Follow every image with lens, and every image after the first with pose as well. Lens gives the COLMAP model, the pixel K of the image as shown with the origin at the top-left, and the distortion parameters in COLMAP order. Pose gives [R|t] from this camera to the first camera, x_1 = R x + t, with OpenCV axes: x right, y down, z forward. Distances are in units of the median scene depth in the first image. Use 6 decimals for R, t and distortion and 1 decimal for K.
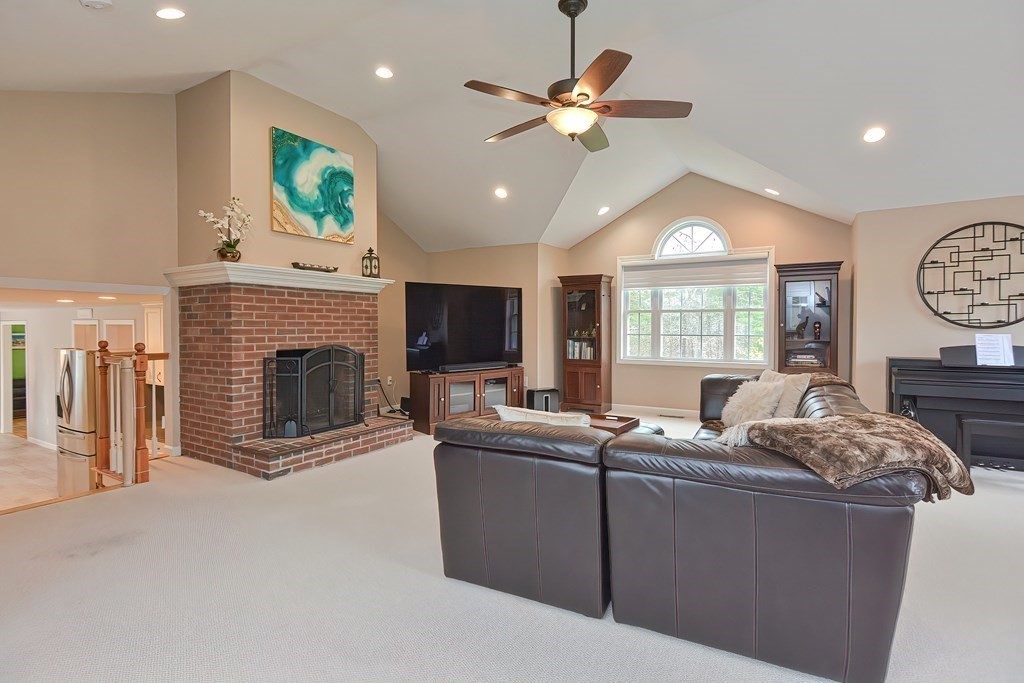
lens RADIAL K [[498.3, 0, 507.9], [0, 498.3, 340.5], [0, 0, 1]] dist [-0.013240, 0.004858]
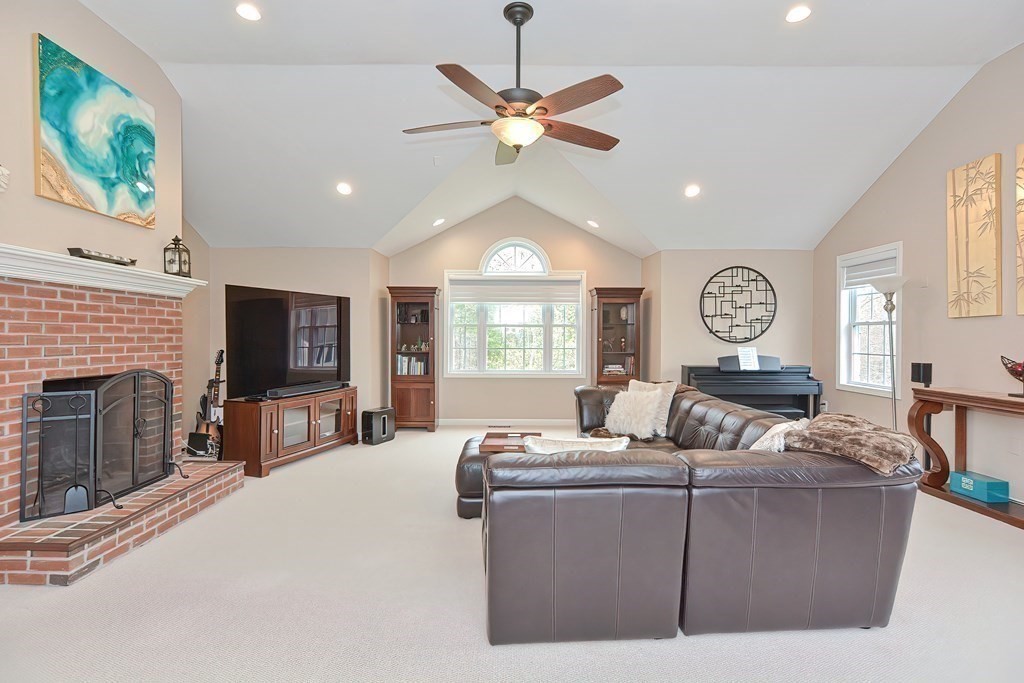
lens RADIAL K [[498.3, 0, 510.3], [0, 498.3, 344.9], [0, 0, 1]] dist [-0.013240, 0.004858]
pose [[0.854569, -0.006223, 0.519301, -0.272782], [0.011957, 0.999899, -0.007696, -0.014605], [-0.519201, 0.012786, 0.854557, 0.131197]]
